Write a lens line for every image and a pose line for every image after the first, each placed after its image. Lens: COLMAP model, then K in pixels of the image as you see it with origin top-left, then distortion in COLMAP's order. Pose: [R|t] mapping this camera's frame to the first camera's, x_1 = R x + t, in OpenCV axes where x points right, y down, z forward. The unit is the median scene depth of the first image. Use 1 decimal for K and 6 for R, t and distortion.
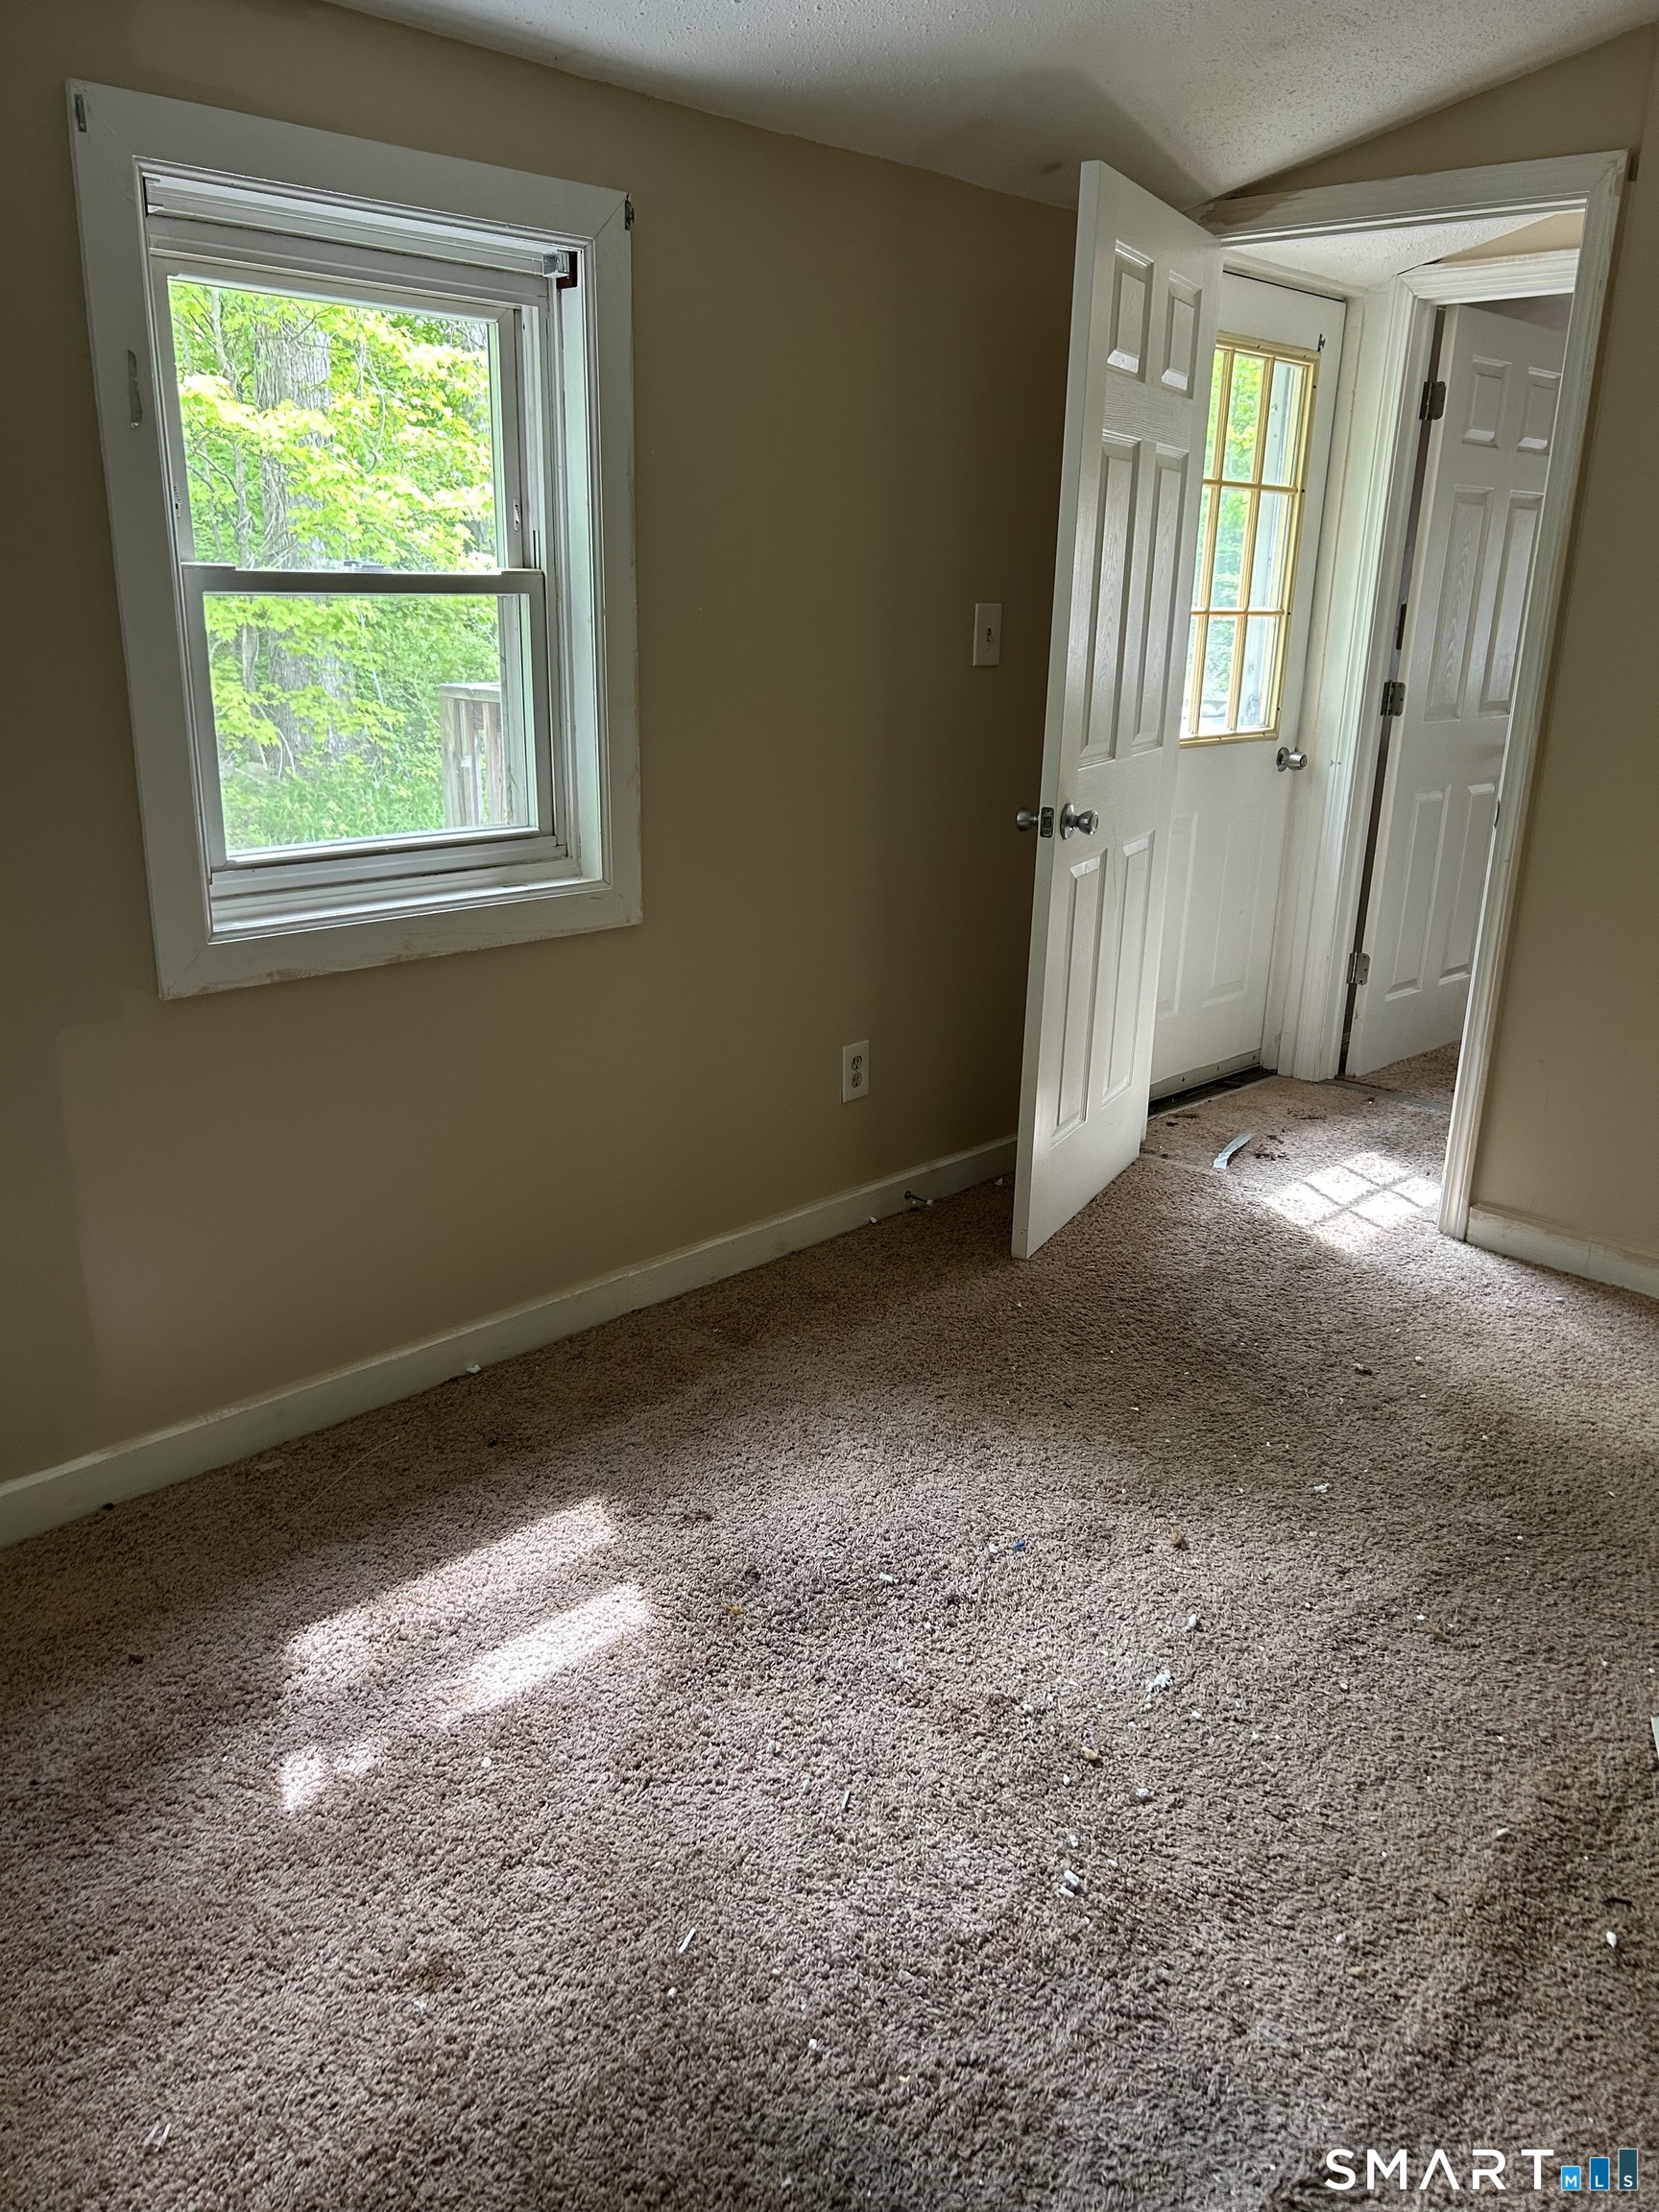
lens RADIAL K [[1687.1, 0, 830.5], [0, 1687.1, 1115.3], [0, 0, 1]] dist [0.070936, -0.152094]
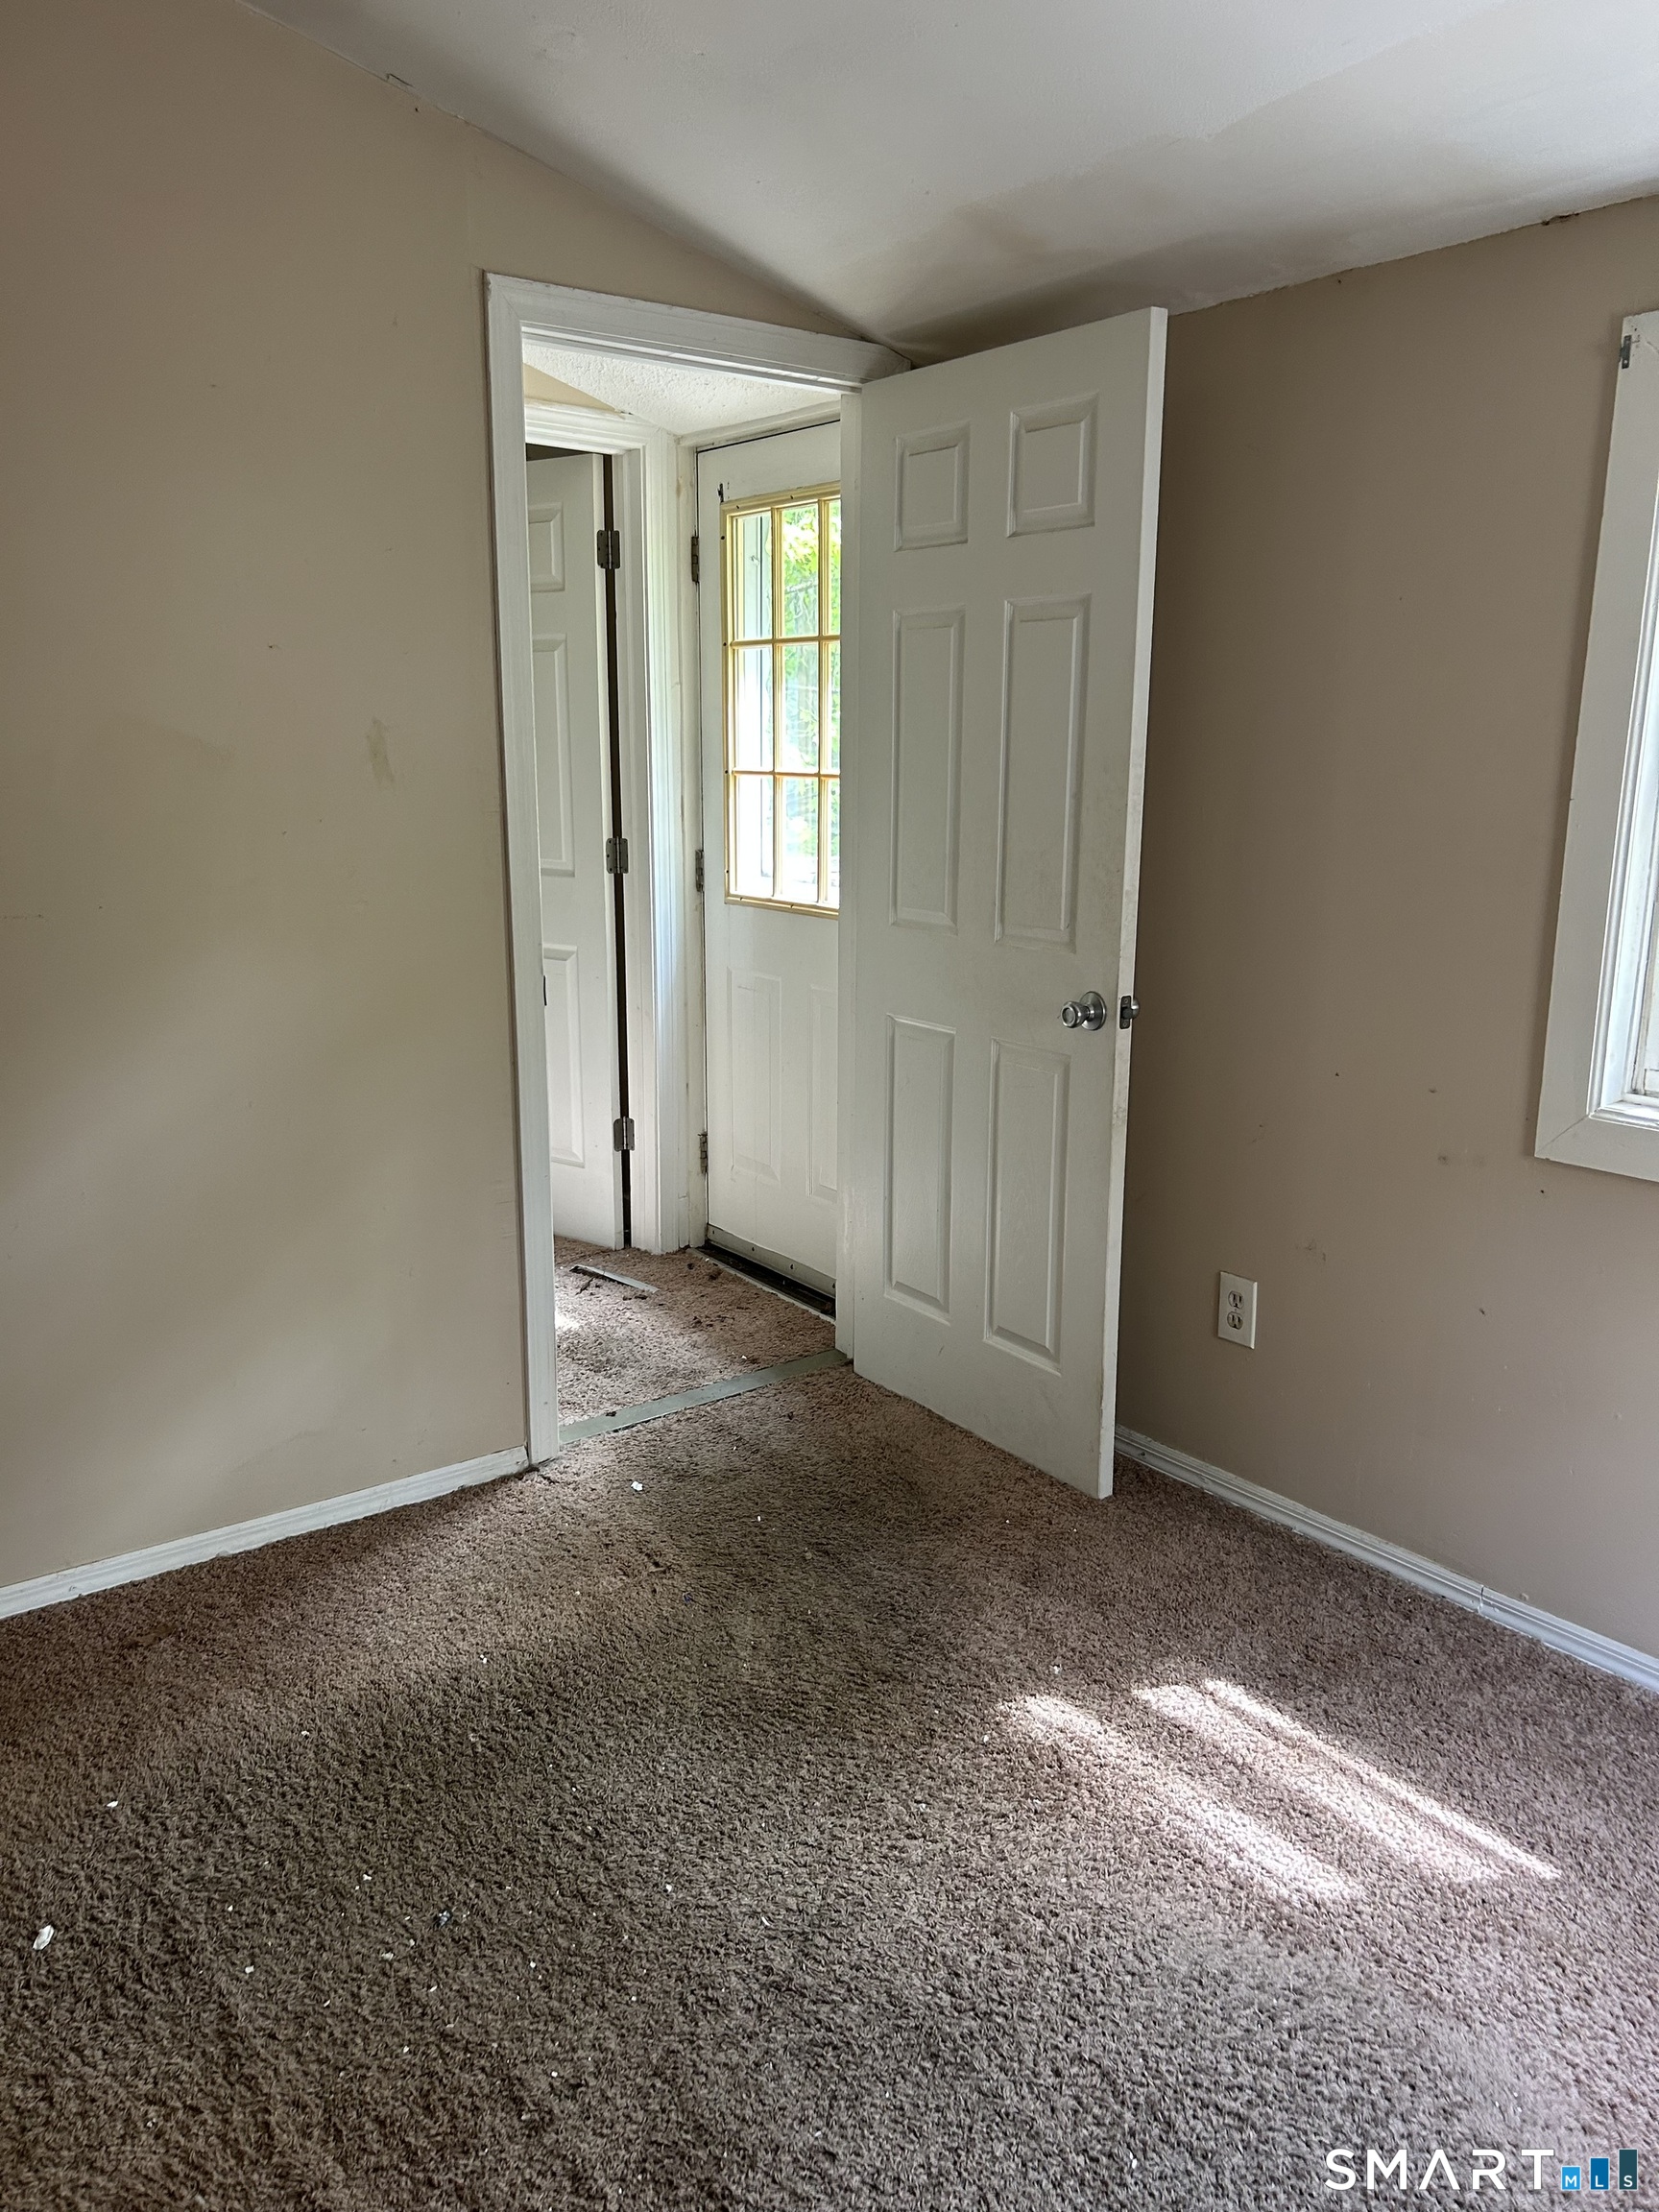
lens RADIAL K [[1687.1, 0, 830.5], [0, 1687.1, 1115.3], [0, 0, 1]] dist [0.070936, -0.152094]
pose [[-0.137387, 0.201903, -0.969722, 1.159788], [-0.324097, 0.915953, 0.236625, -0.344706], [0.935995, 0.346793, -0.060404, 1.123113]]
